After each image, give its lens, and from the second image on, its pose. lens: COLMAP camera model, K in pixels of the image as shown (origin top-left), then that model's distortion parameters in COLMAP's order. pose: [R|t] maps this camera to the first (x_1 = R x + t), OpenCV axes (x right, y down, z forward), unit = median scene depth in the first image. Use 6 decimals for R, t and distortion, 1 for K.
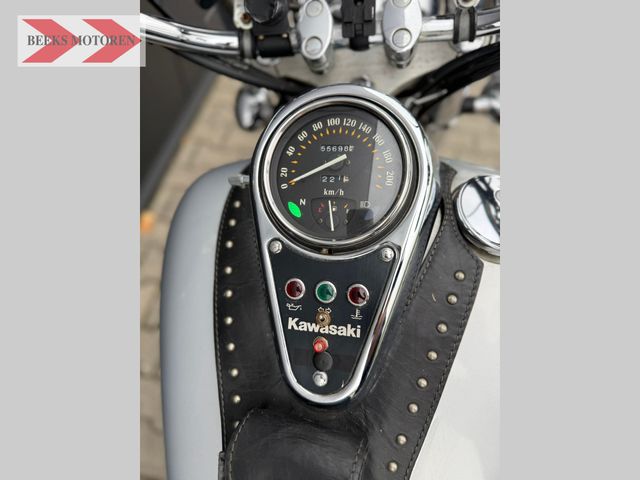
lens RADIAL K [[460.2, 0, 320.1], [0, 460.2, 241.6], [0, 0, 1]] dist [-0.007085, -0.012980]
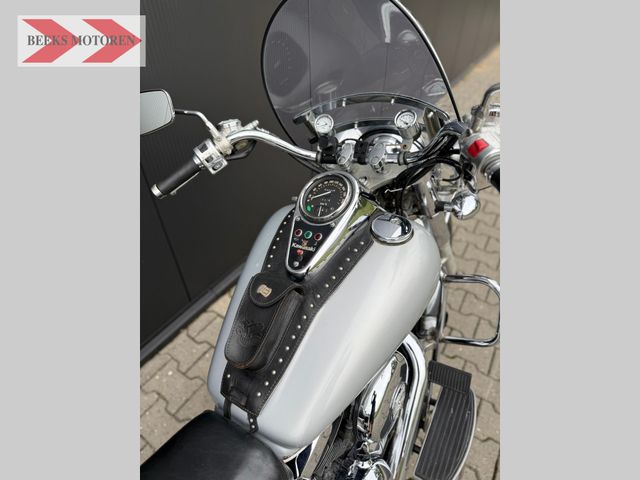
lens RADIAL K [[460.2, 0, 319.9], [0, 460.2, 239.2], [0, 0, 1]] dist [-0.007085, -0.012980]
pose [[0.908049, 0.163038, -0.385831, 1.069336], [-0.283092, 0.917788, -0.278432, 0.824697], [0.308716, 0.362056, 0.879551, -1.275175]]
